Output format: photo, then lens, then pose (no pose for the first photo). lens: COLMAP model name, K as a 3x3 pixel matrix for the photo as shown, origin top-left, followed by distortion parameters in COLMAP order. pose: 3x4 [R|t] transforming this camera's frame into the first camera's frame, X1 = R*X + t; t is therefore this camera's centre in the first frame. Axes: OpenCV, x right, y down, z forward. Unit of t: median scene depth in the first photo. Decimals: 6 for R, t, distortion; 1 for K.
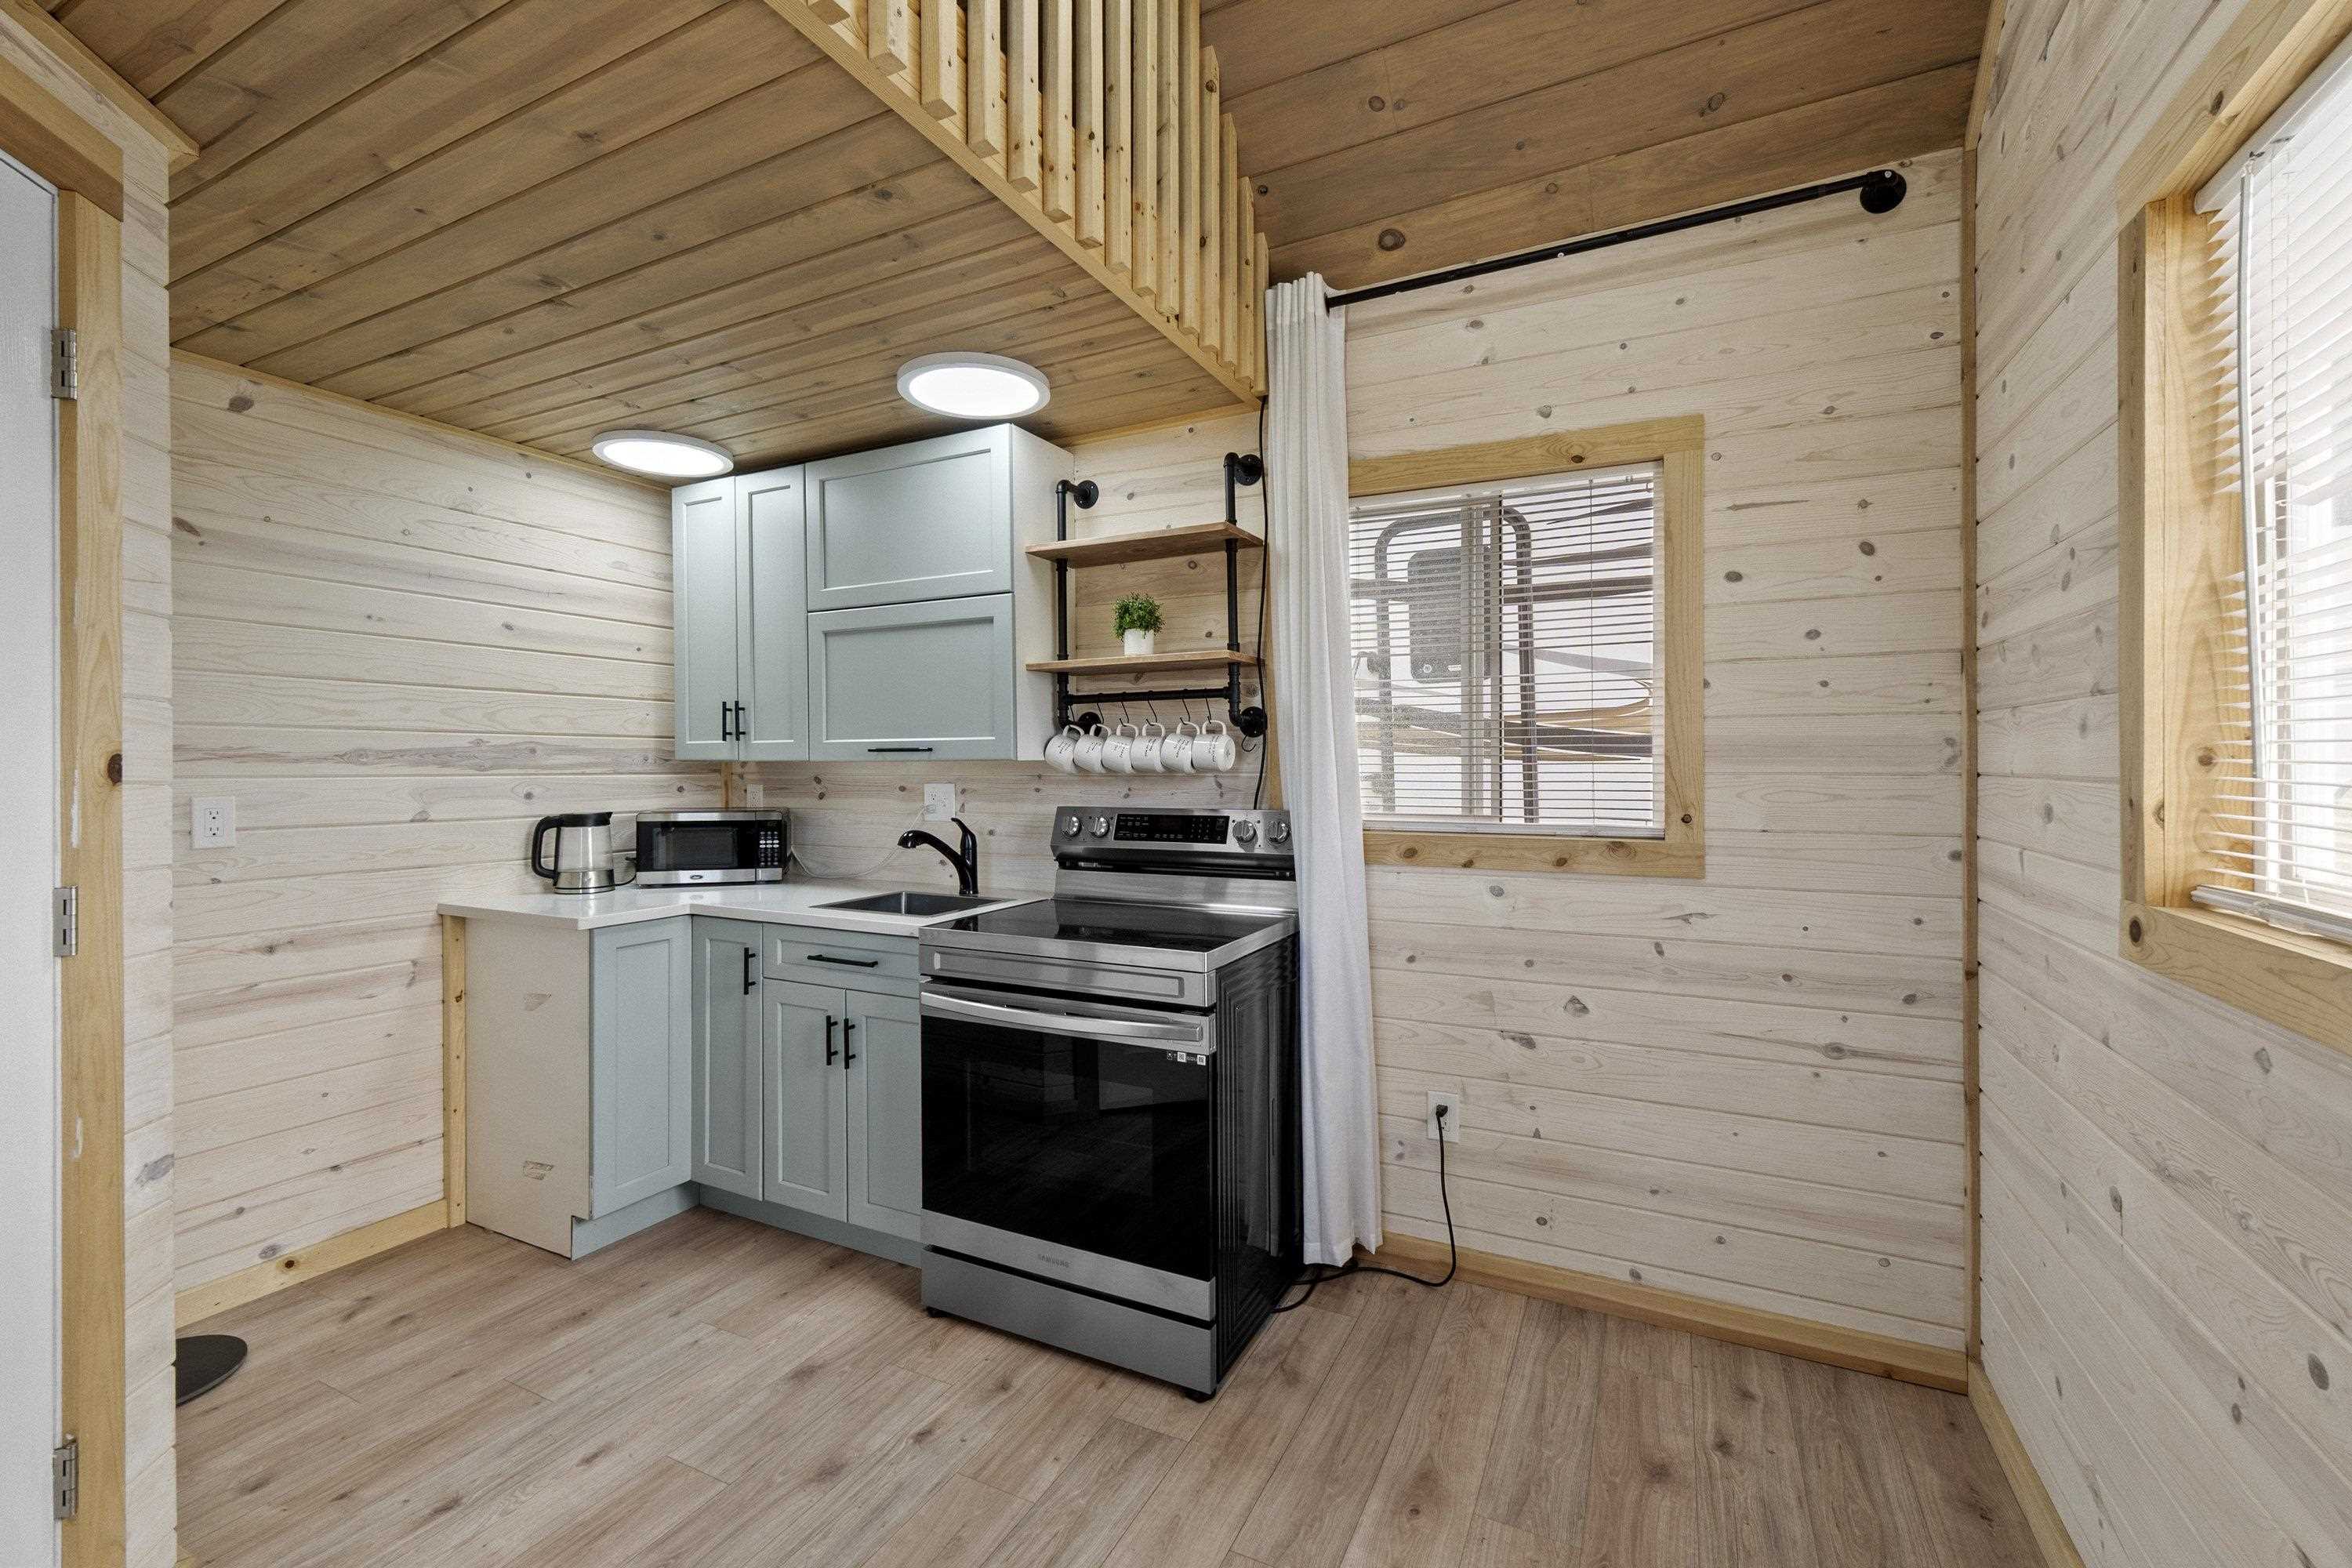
lens RADIAL K [[988.5, 0, 1175.3], [0, 988.5, 762.6], [0, 0, 1]] dist [0.000323, 0.000105]
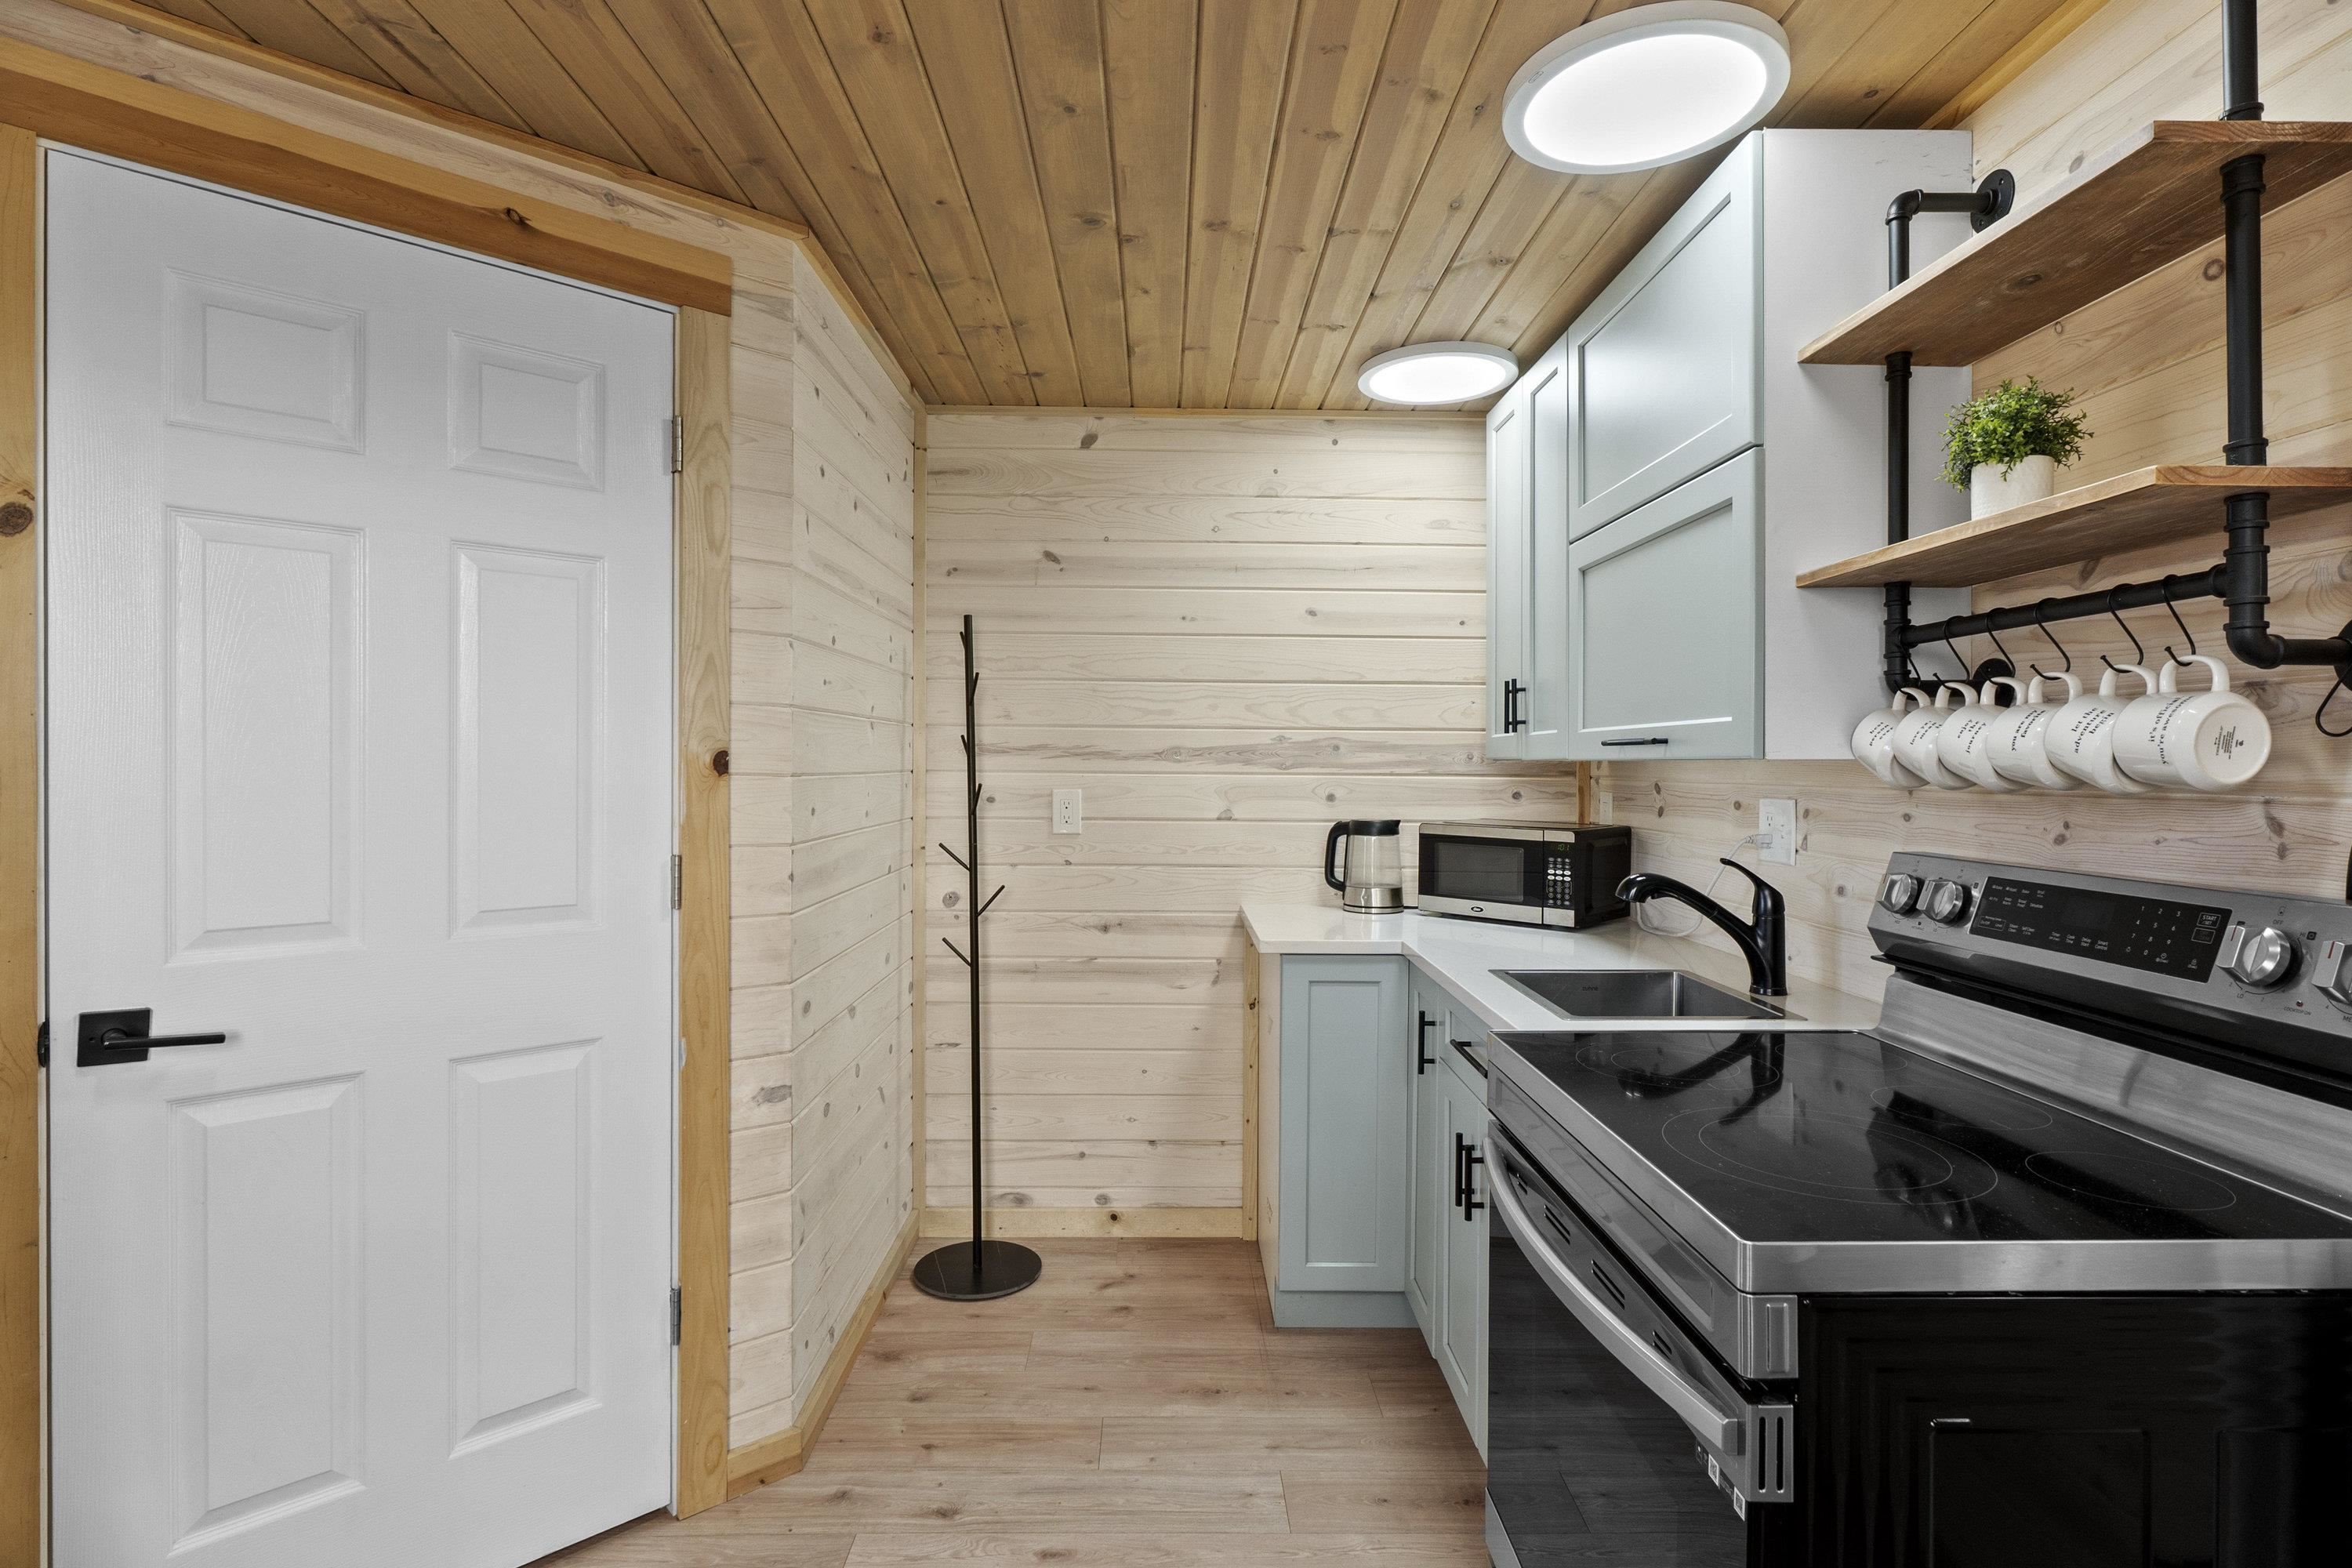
lens RADIAL K [[1158.4, 0, 1182.3], [0, 1158.4, 775.6], [0, 0, 1]] dist [-0.001881, -0.000899]
pose [[0.465167, 0.014583, -0.885103, 0.269791], [-0.005692, 0.999893, 0.013483, -0.000081], [0.885205, -0.001234, 0.465200, 0.472370]]
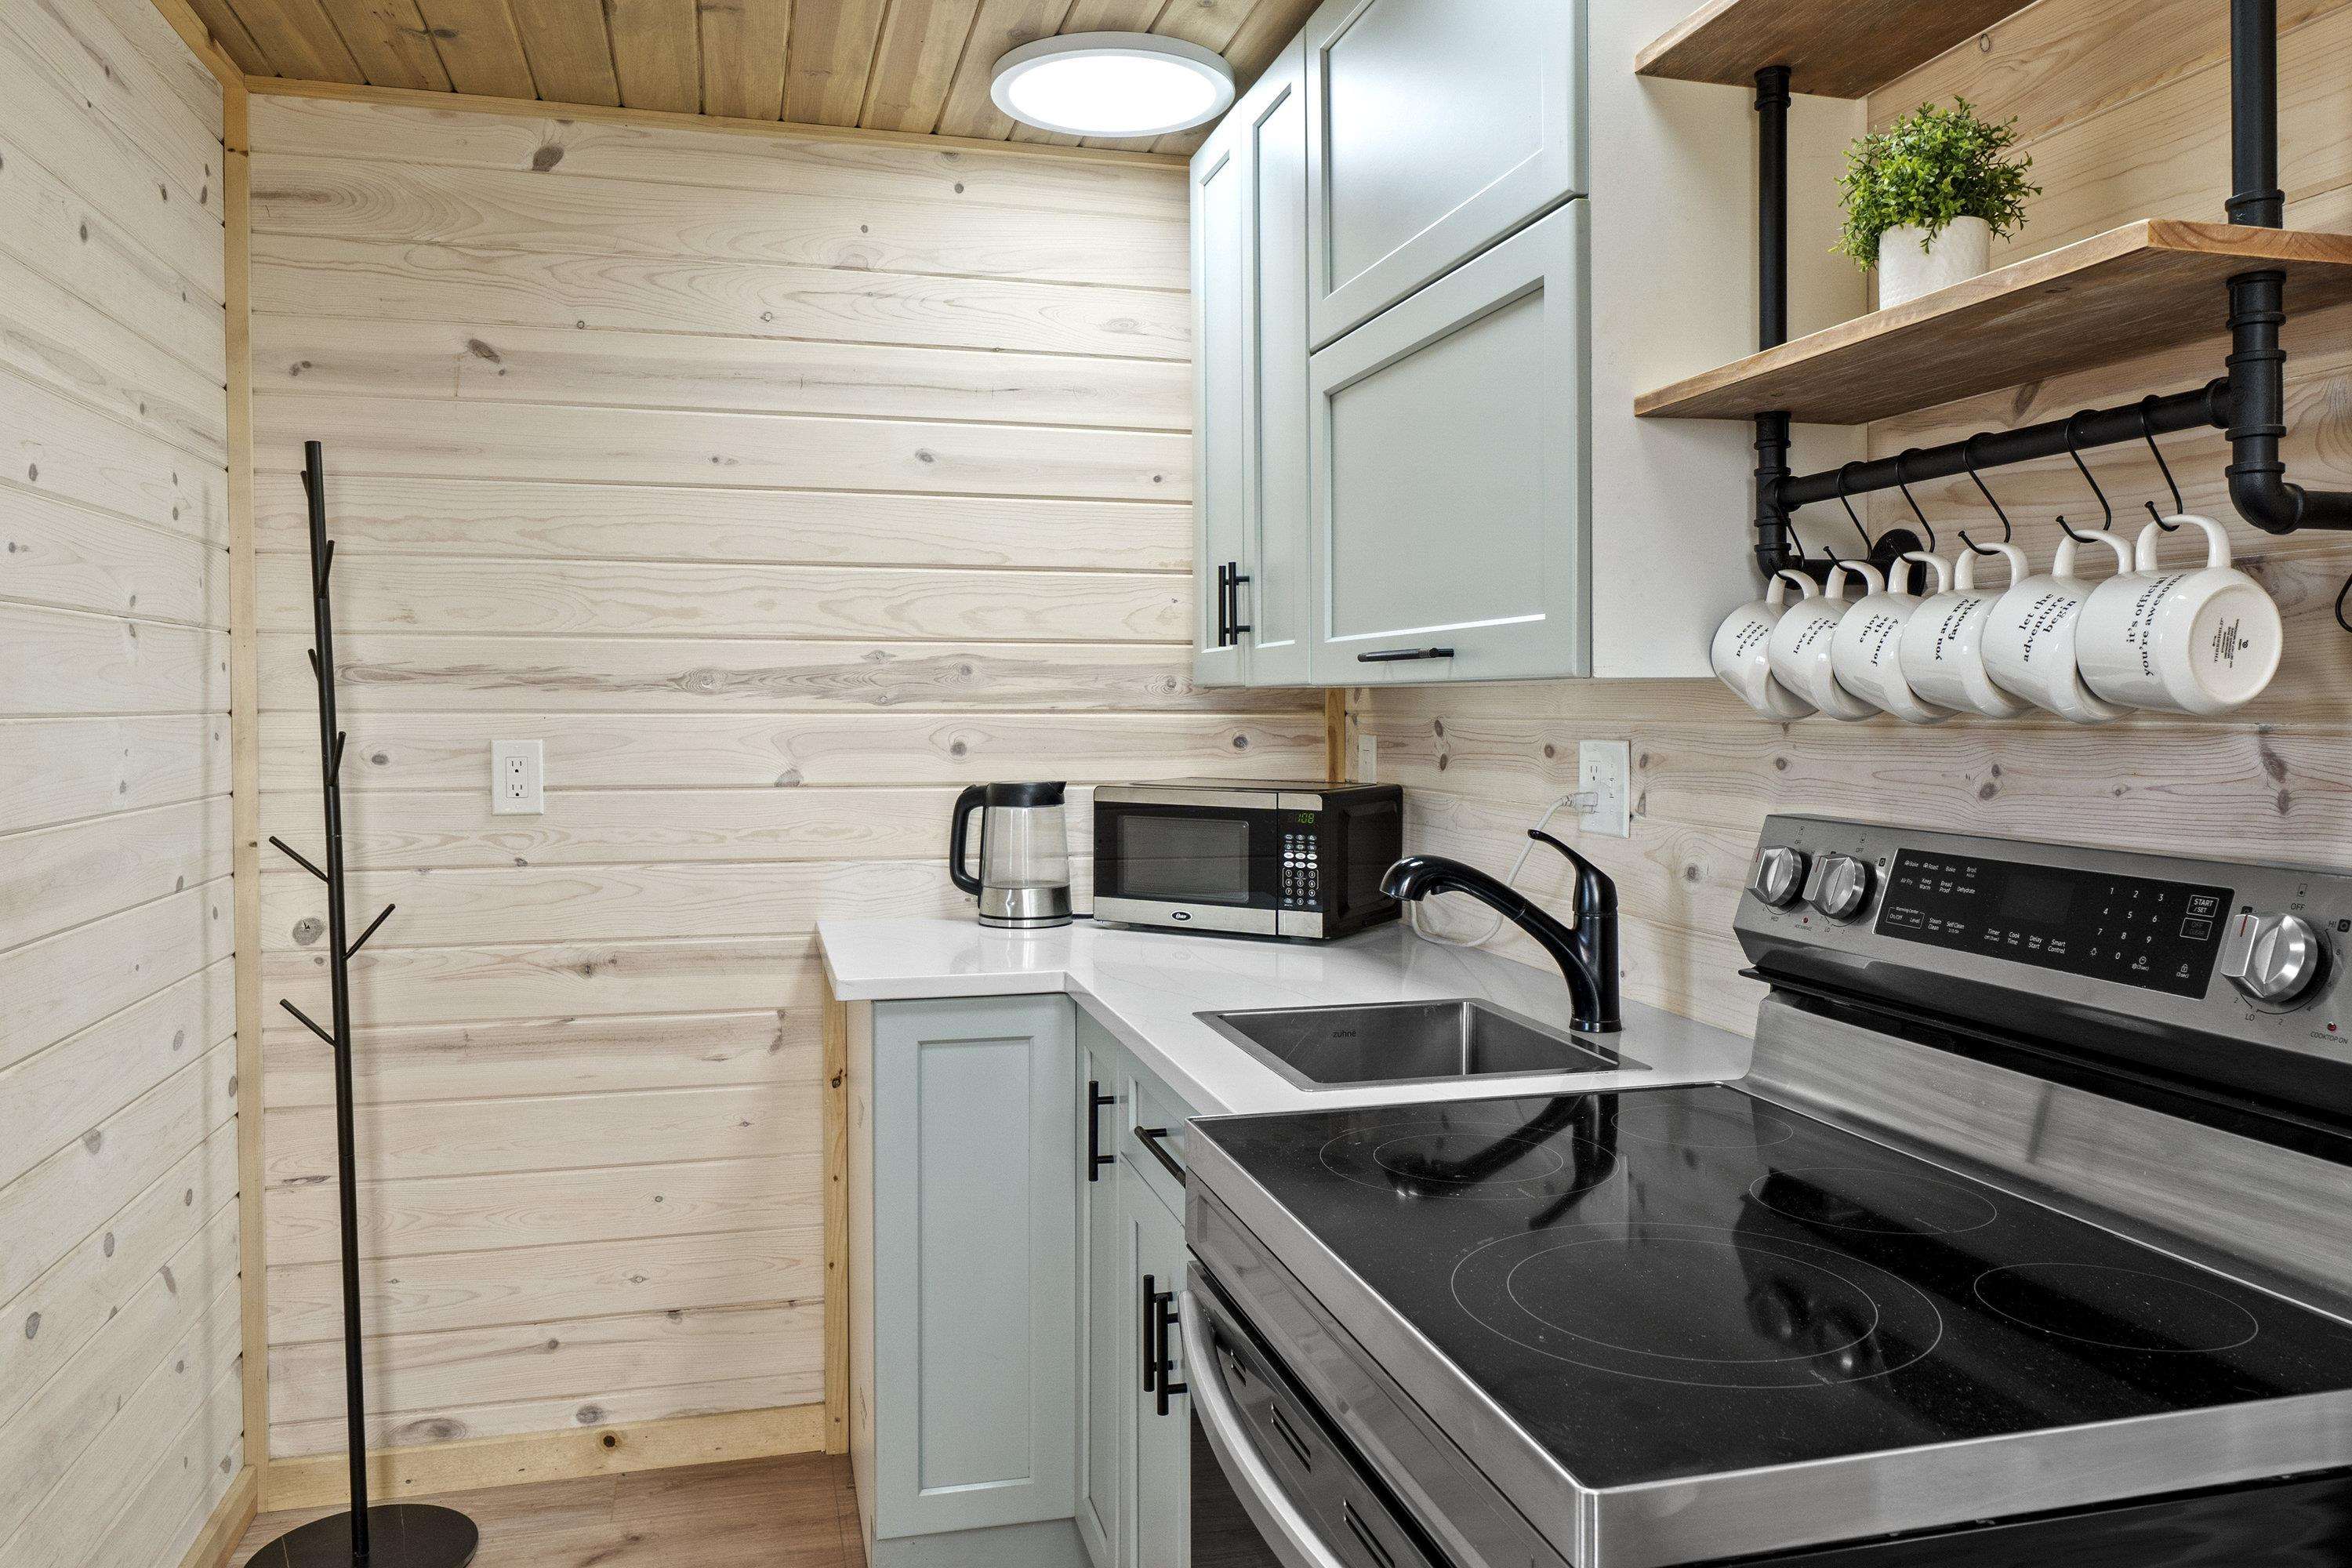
lens RADIAL K [[1700.0, 0, 1181.8], [0, 1700.0, 743.4], [0, 0, 1]] dist [0.001540, 0.003882]
pose [[0.662235, 0.019763, -0.749036, 0.213177], [0.000299, 0.999645, 0.026640, 0.005247], [0.749296, -0.017866, 0.661994, 0.539497]]
